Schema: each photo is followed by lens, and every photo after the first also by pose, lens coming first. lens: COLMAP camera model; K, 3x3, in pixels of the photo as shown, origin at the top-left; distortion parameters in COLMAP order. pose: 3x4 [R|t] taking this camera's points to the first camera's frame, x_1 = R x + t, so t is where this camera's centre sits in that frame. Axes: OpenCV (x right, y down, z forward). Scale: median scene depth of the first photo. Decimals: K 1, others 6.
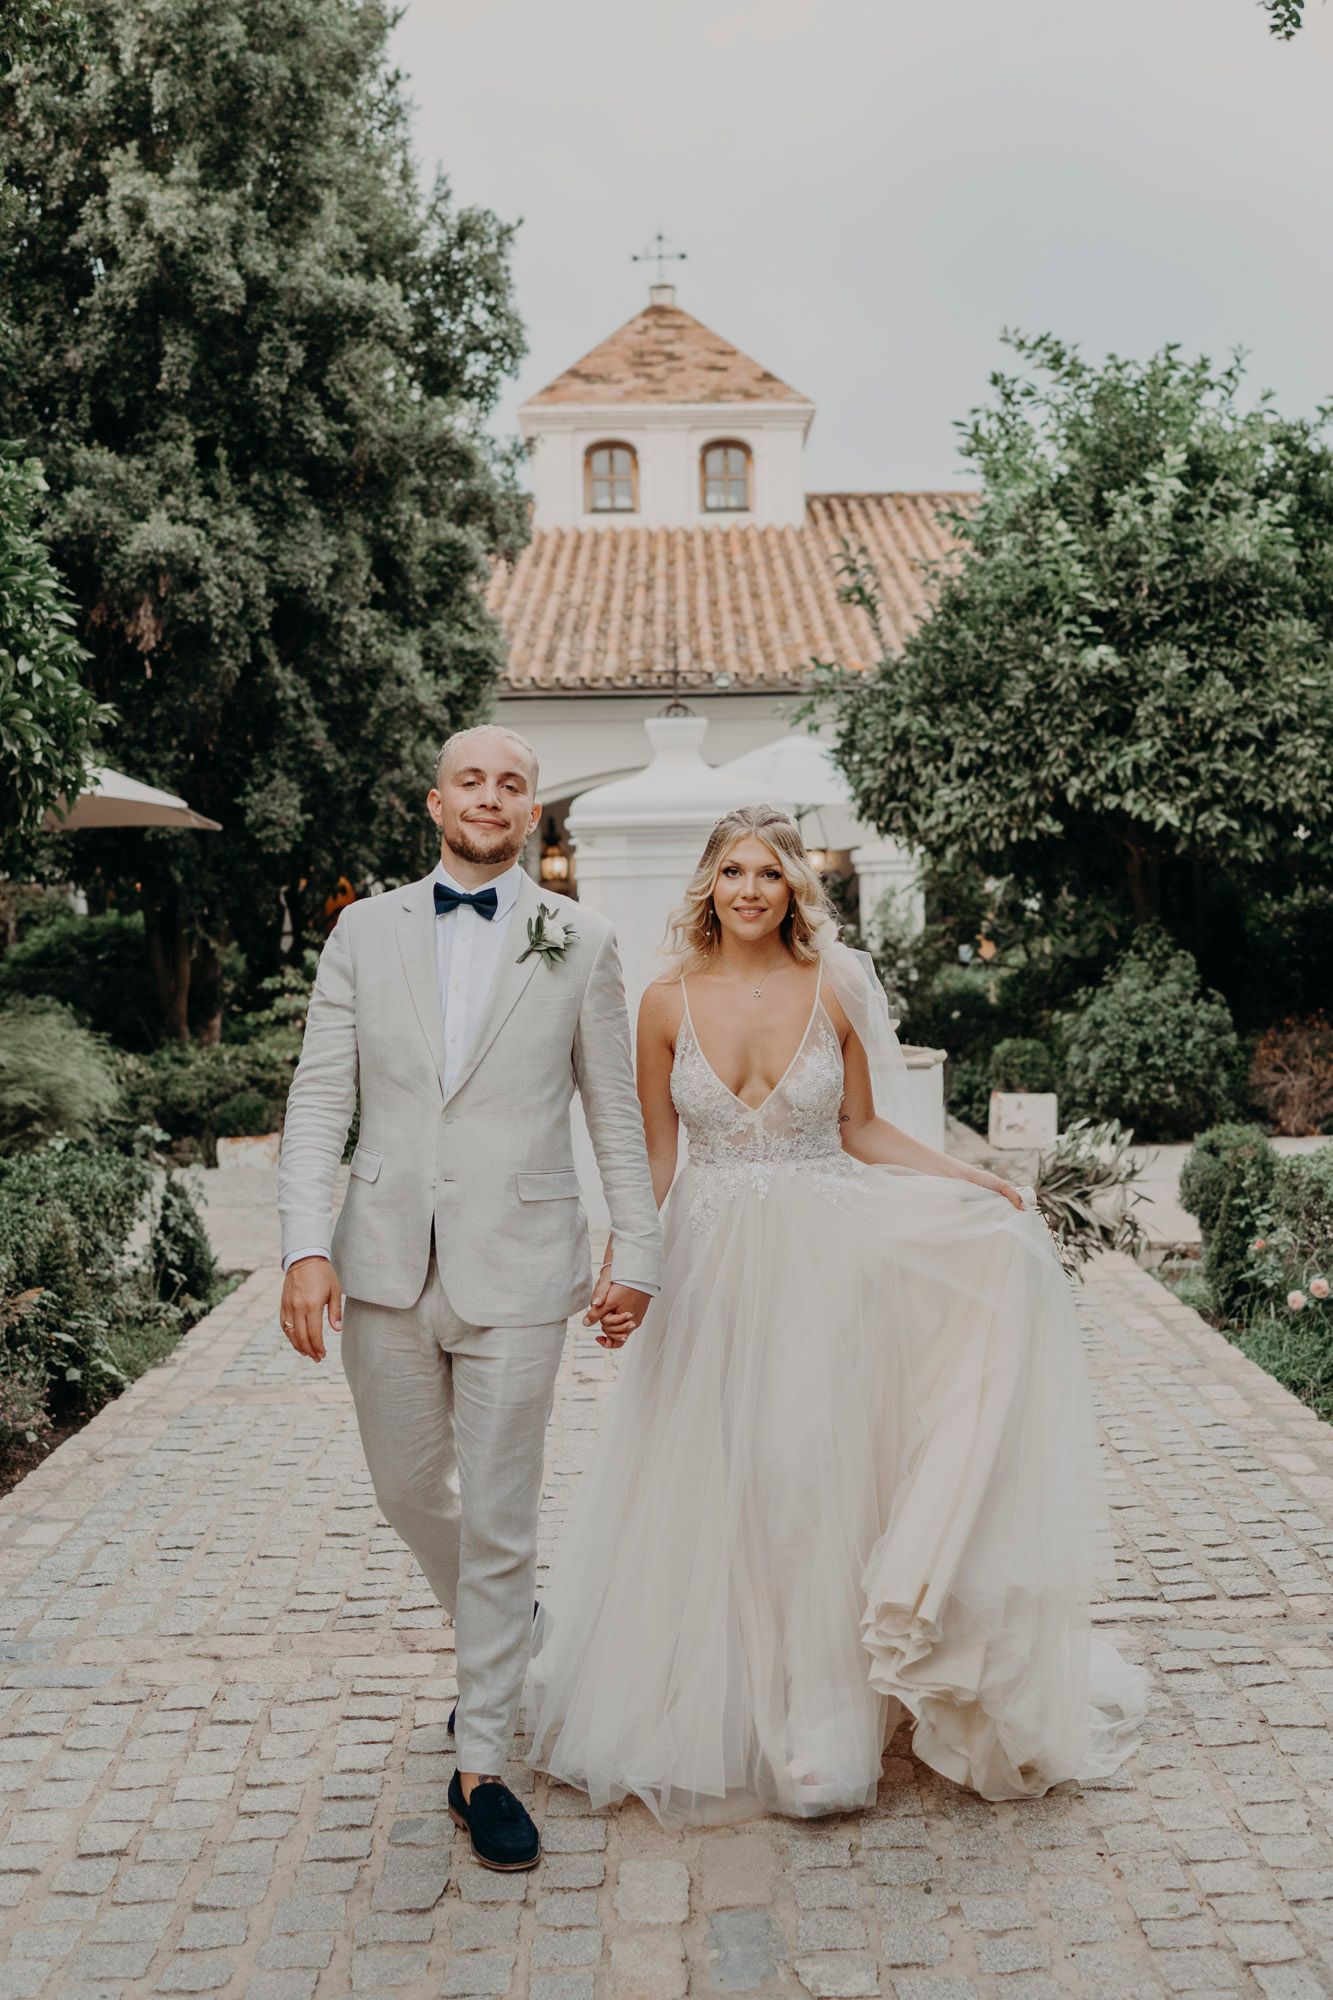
lens RADIAL K [[1170.3, 0, 660.8], [0, 1170.3, 989.1], [0, 0, 1]] dist [-0.042432, -0.000989]
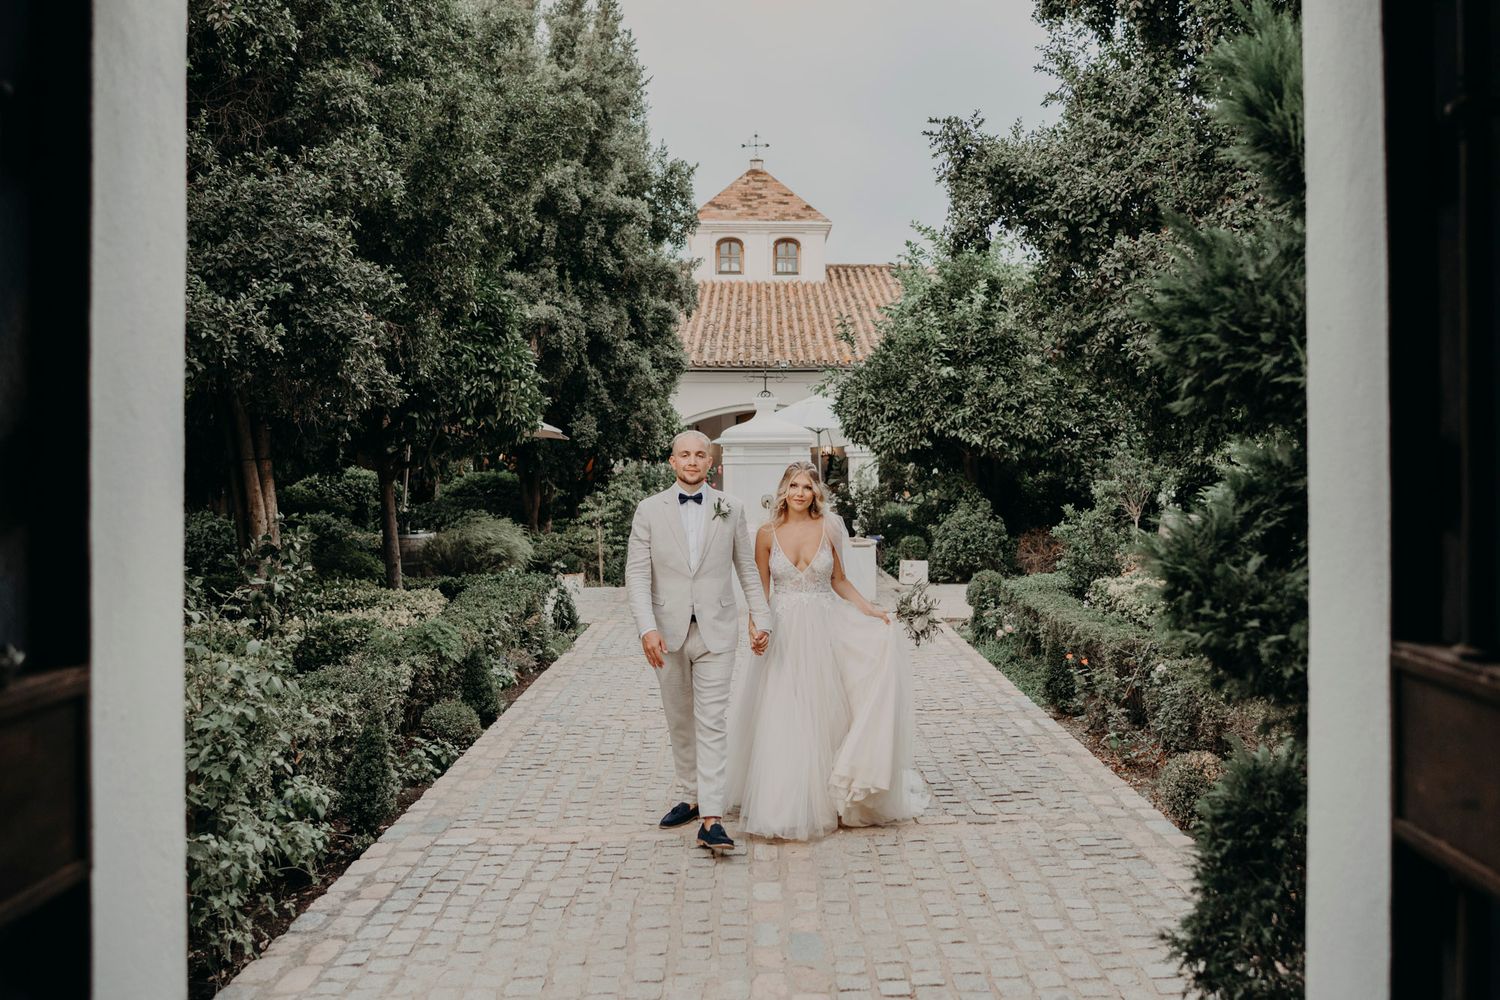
lens RADIAL K [[877.7, 0, 754.0], [0, 877.7, 506.8], [0, 0, 1]] dist [-0.042432, -0.000989]
pose [[0.999379, 0.017159, 0.030784, -0.054947], [-0.016984, 0.999838, -0.005920, 0.001242], [-0.030881, 0.005394, 0.999509, -0.704931]]
